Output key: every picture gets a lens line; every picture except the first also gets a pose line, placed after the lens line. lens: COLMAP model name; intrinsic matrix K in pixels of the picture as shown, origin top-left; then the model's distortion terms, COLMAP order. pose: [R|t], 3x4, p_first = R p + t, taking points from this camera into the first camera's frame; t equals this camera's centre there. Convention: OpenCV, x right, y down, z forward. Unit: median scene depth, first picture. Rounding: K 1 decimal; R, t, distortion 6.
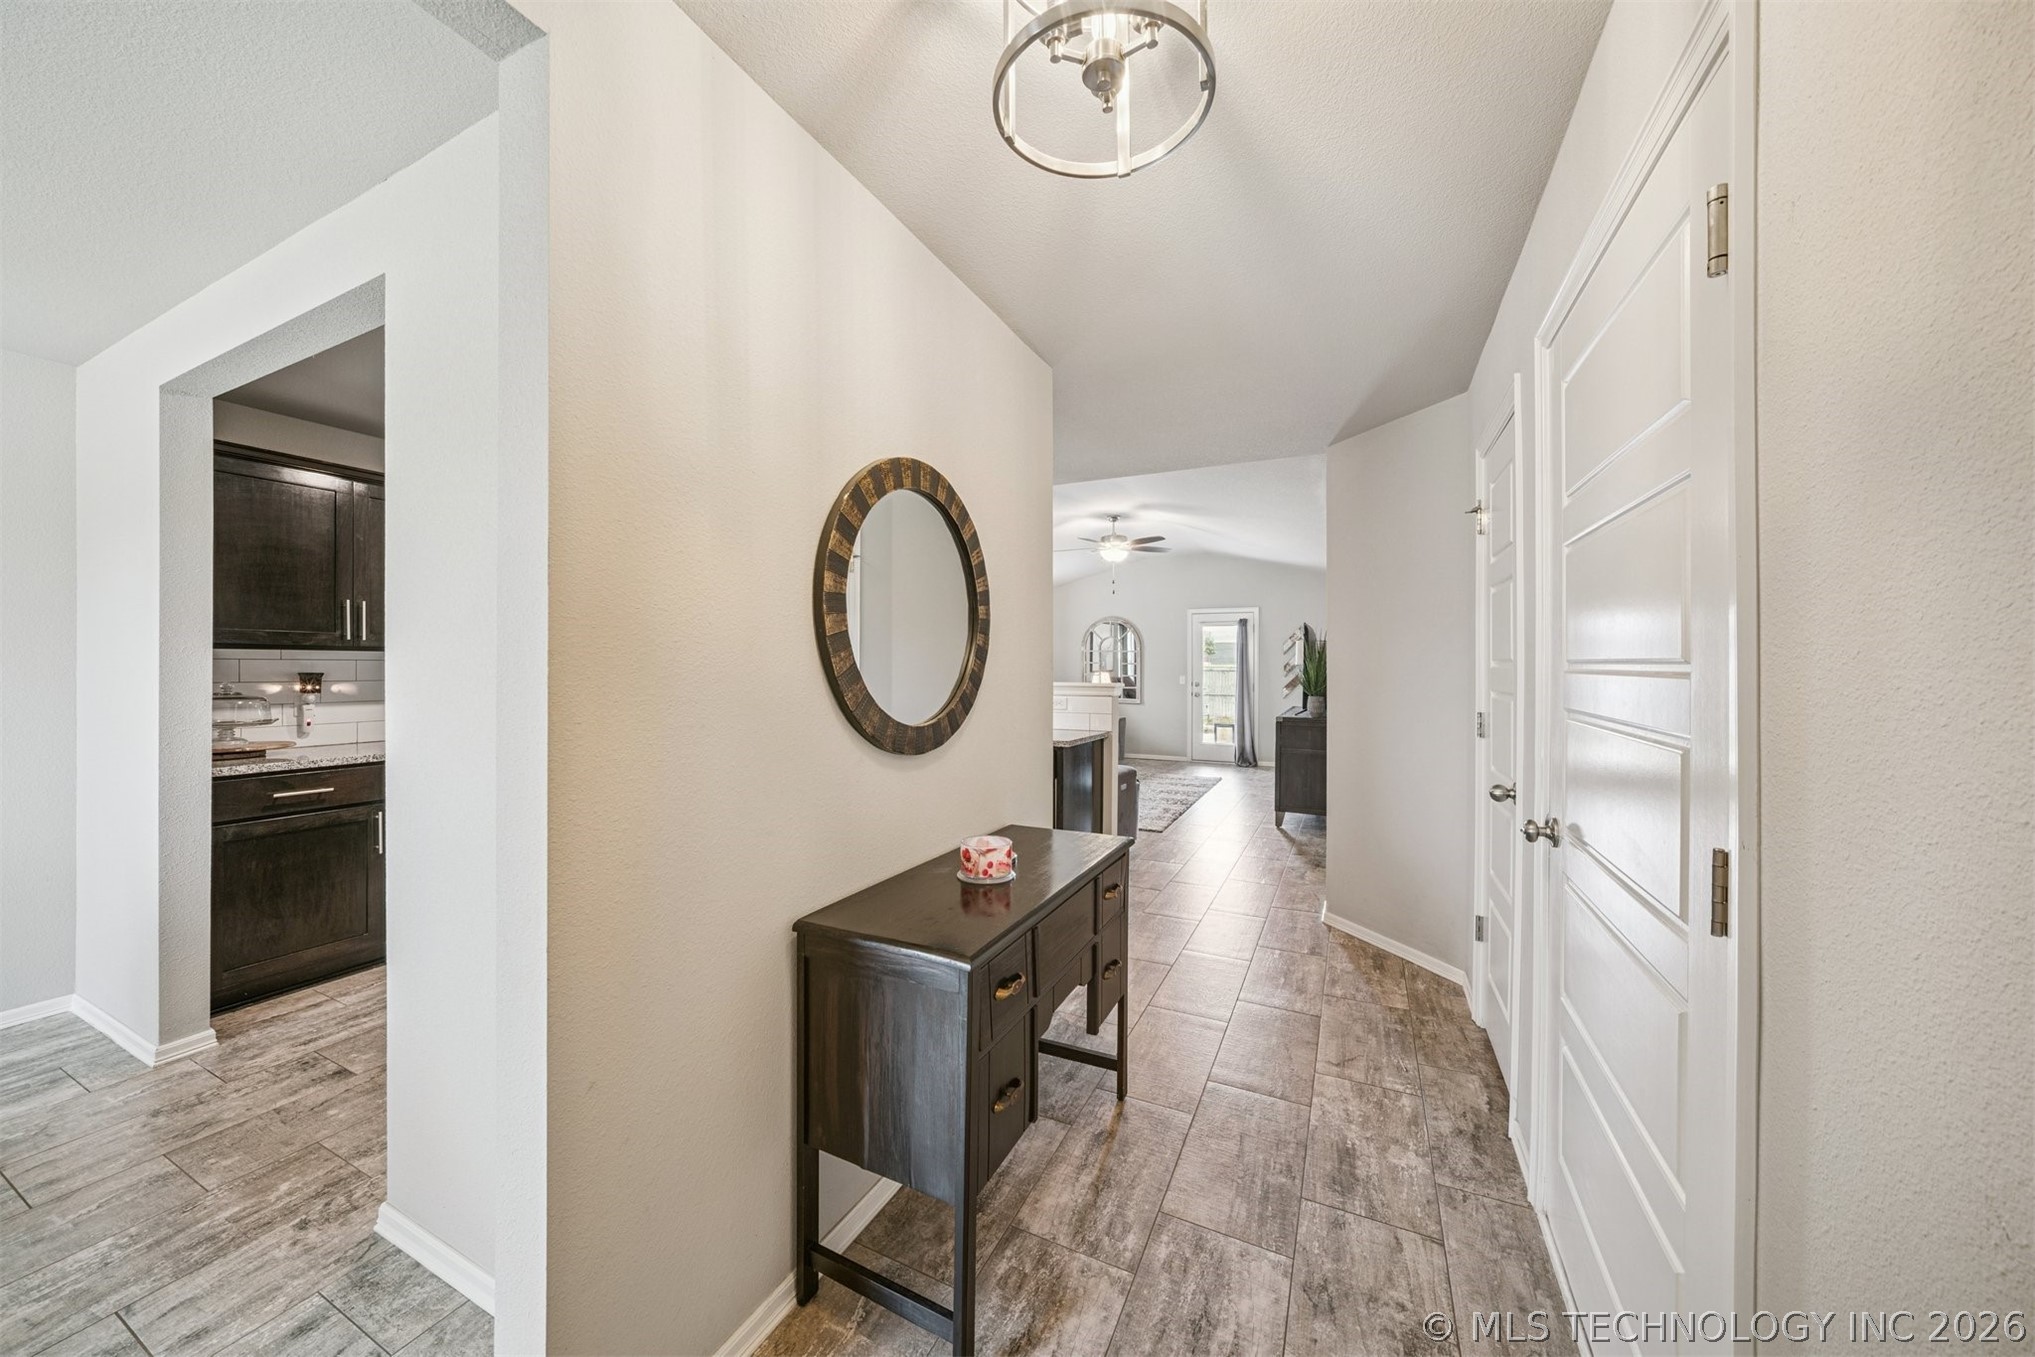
lens RADIAL K [[714.8, 0, 1008.6], [0, 714.8, 665.2], [0, 0, 1]] dist [-0.006176, 0.004762]
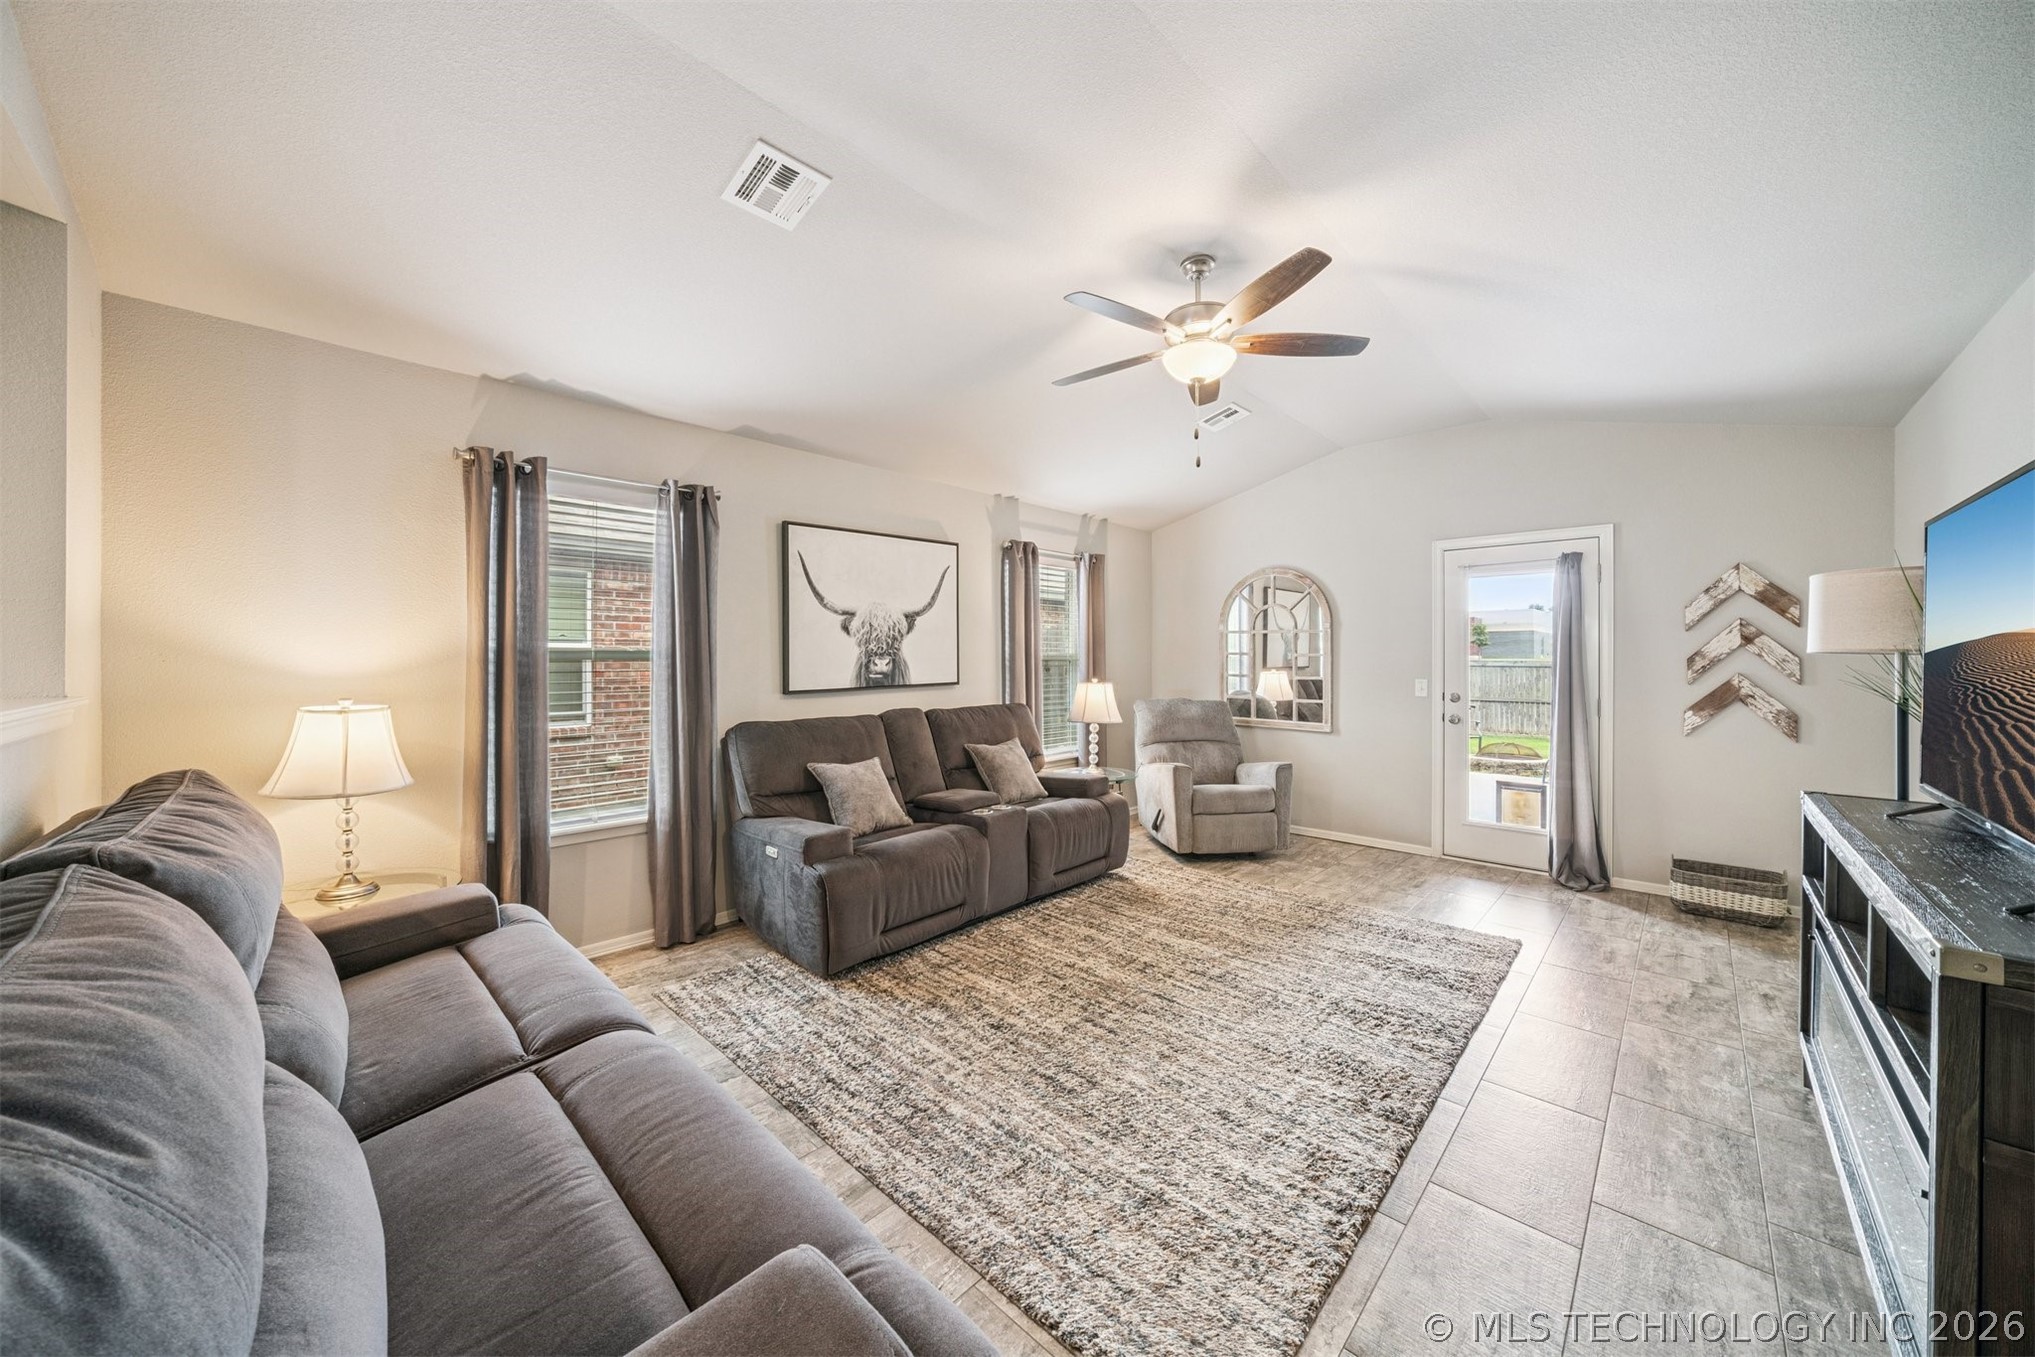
lens RADIAL K [[718.2, 0, 1006.7], [0, 718.2, 662.2], [0, 0, 1]] dist [-0.020197, 0.000116]
pose [[0.951670, -0.000086, -0.307122, 0.373693], [0.001419, 0.999991, 0.004115, 0.003207], [0.307119, -0.004352, 0.951661, 1.366897]]
